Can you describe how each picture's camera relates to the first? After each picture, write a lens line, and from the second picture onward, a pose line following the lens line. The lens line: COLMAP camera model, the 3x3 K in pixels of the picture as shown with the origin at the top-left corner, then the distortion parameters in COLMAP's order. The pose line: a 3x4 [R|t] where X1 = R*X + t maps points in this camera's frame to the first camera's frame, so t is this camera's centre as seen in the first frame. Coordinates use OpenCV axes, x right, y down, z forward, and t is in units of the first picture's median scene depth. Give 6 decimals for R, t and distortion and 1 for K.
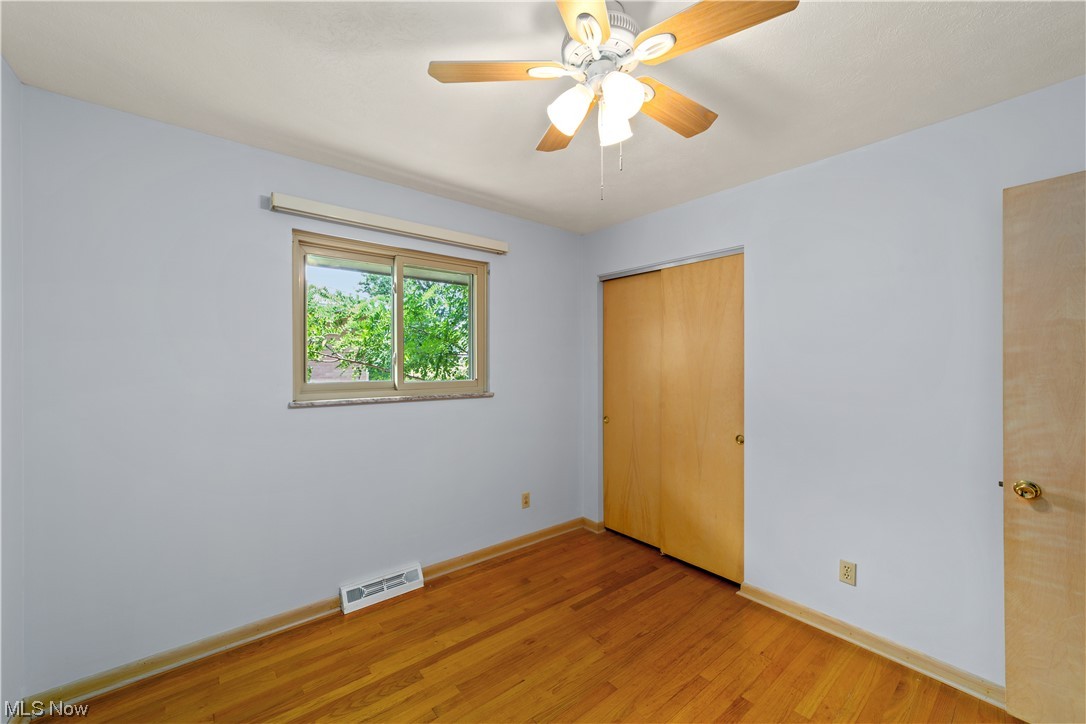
lens RADIAL K [[418.4, 0, 547.3], [0, 418.4, 360.3], [0, 0, 1]] dist [-0.016914, 0.008398]
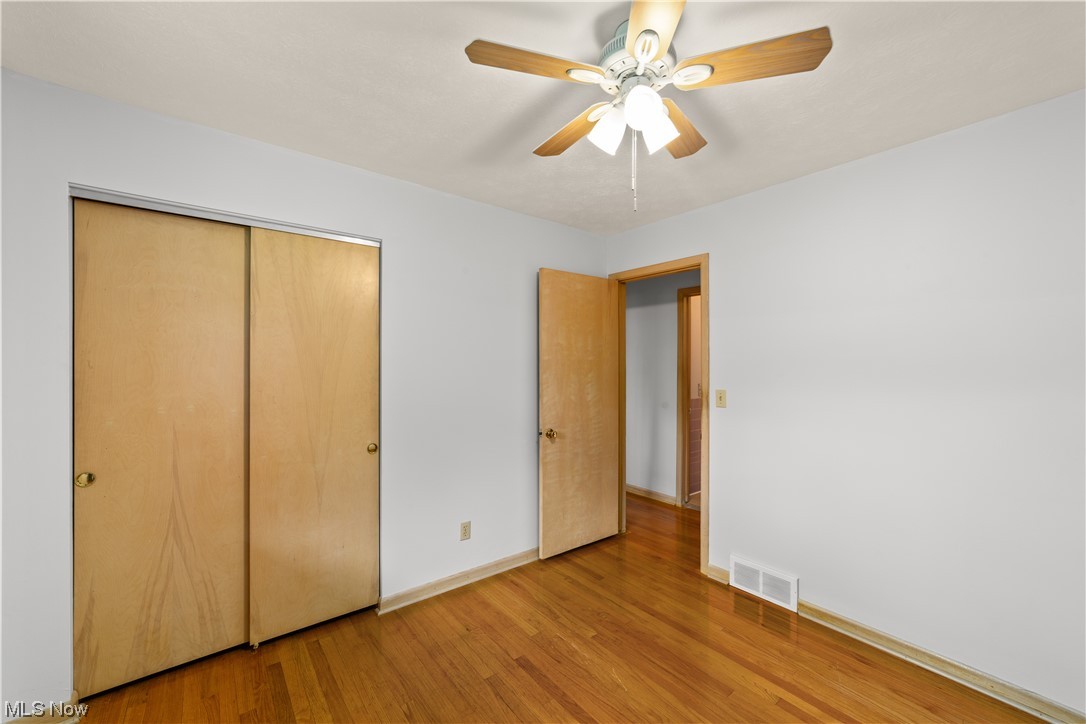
lens RADIAL K [[418.4, 0, 547.3], [0, 418.4, 360.3], [0, 0, 1]] dist [-0.016914, 0.008398]
pose [[0.040663, 0.008143, 0.999140, -0.459577], [-0.007075, 0.999944, -0.007861, -0.000824], [-0.999148, -0.006750, 0.040719, 0.594232]]
